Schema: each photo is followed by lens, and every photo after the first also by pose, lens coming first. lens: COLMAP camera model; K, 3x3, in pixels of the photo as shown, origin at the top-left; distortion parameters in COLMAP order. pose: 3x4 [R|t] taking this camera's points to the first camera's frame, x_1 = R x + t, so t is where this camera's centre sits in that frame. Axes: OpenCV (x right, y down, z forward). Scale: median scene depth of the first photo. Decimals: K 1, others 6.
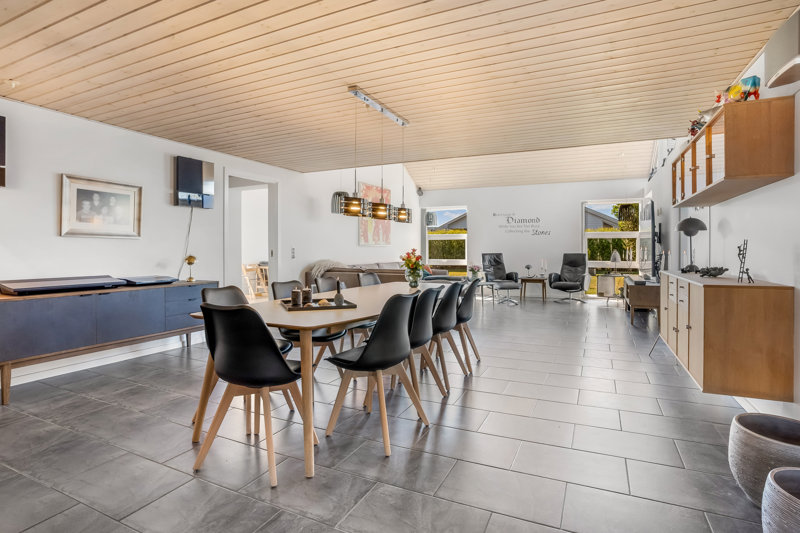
lens RADIAL K [[386.1, 0, 366.8], [0, 386.1, 248.0], [0, 0, 1]] dist [-0.005055, -0.000377]
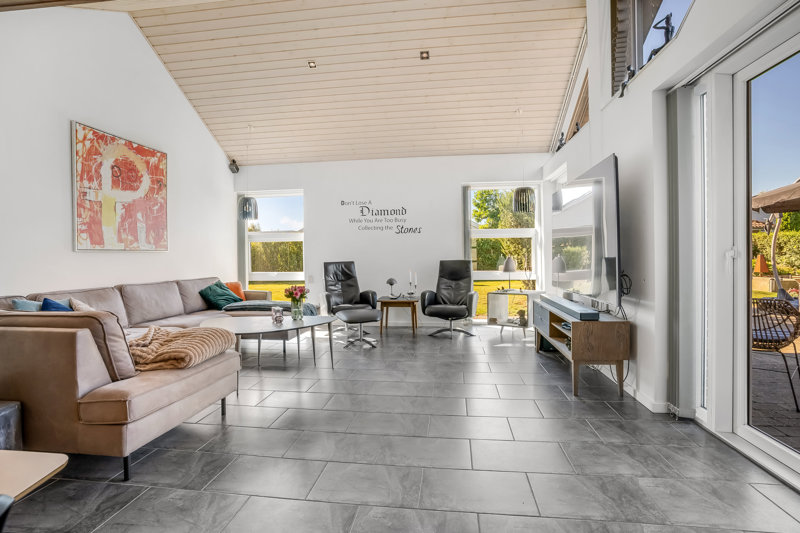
lens RADIAL K [[386.1, 0, 399.8], [0, 386.1, 260.2], [0, 0, 1]] dist [-0.005055, -0.000377]
pose [[0.914886, -0.015461, 0.403416, 0.174990], [0.010452, 0.999839, 0.014615, 0.003037], [-0.403577, -0.009155, 0.914900, 0.411116]]
